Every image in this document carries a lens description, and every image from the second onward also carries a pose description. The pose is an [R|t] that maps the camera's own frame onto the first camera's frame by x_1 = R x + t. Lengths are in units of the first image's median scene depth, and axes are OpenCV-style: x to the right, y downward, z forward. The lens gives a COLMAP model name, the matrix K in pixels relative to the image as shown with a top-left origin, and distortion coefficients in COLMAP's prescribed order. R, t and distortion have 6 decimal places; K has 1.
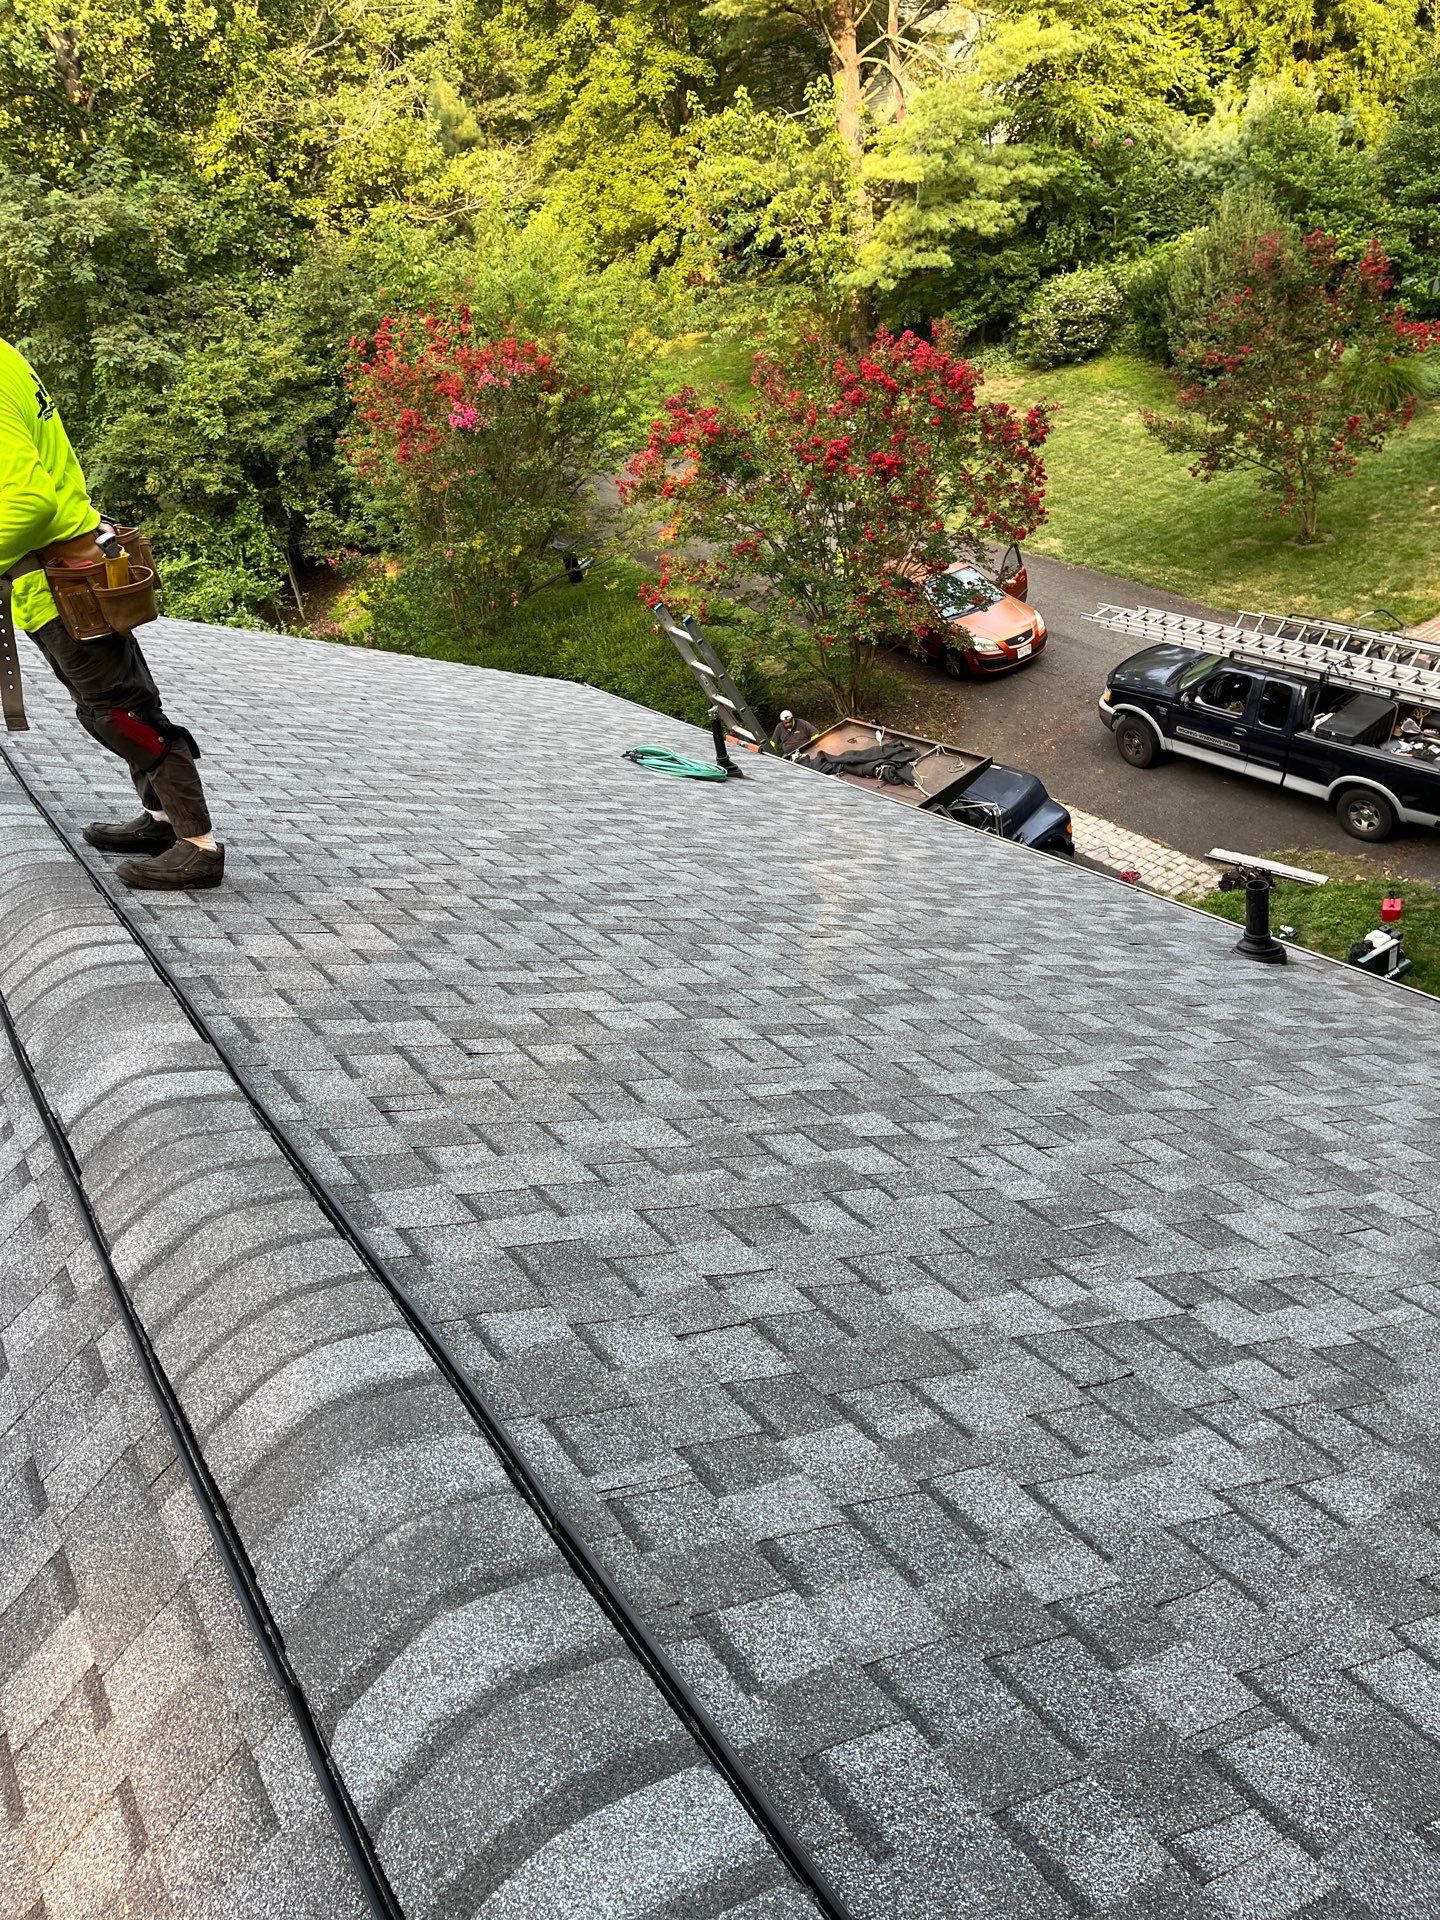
lens RADIAL K [[1450.2, 0, 724.4], [0, 1450.2, 943.7], [0, 0, 1]] dist [0.079039, -0.106425]
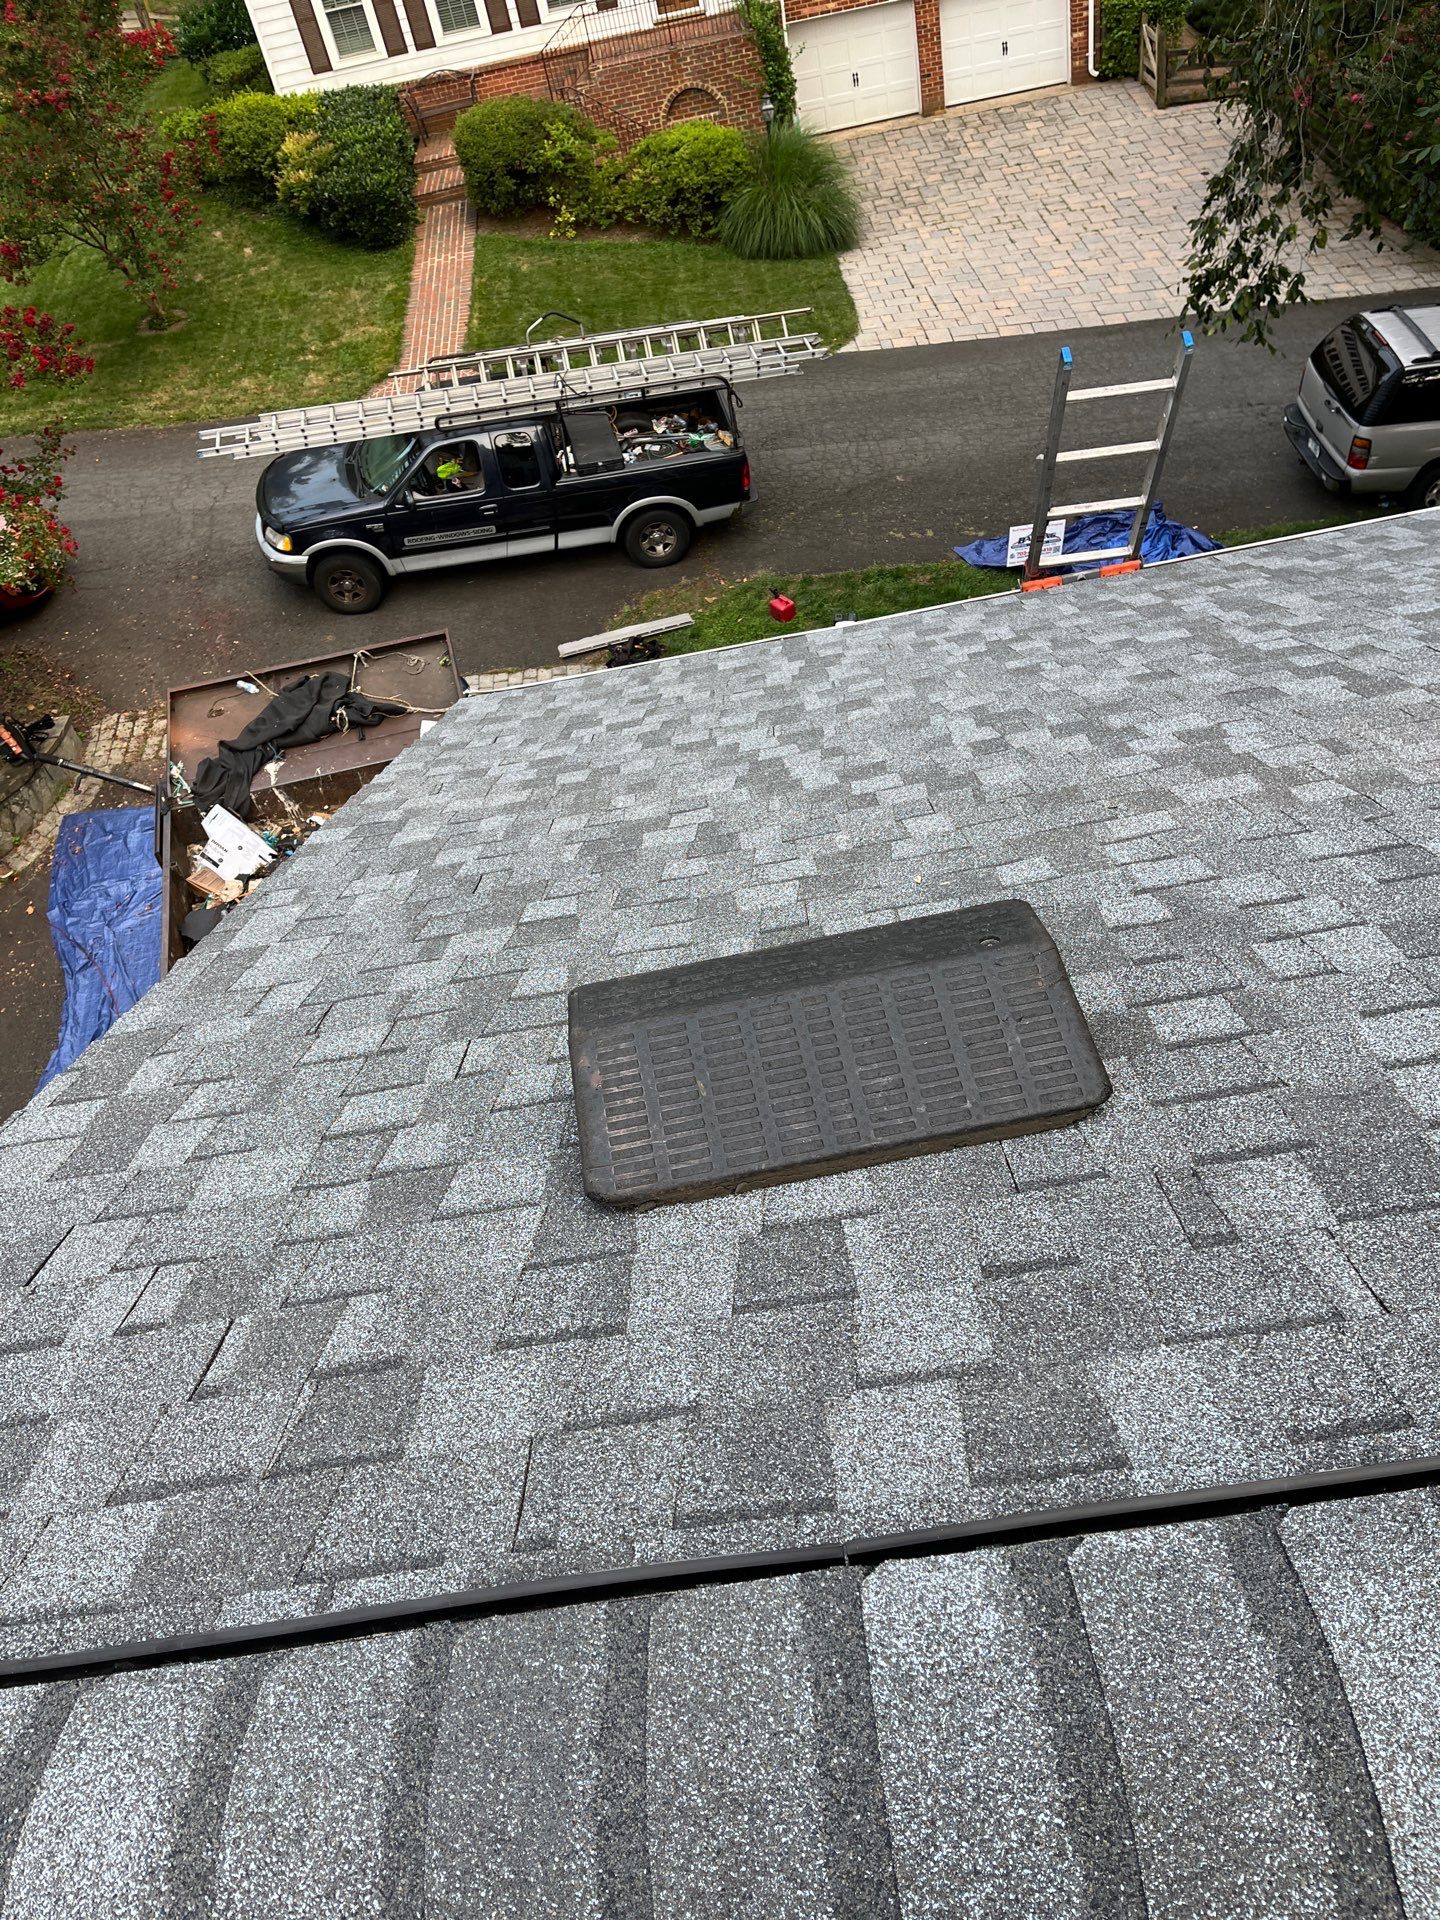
lens RADIAL K [[1450.2, 0, 720.1], [0, 1450.2, 962.8], [0, 0, 1]] dist [0.079039, -0.106425]
pose [[0.480185, -0.558790, 0.676148, -0.287724], [0.483133, 0.811855, 0.327832, -0.147981], [-0.732124, 0.169249, 0.659810, 0.416425]]
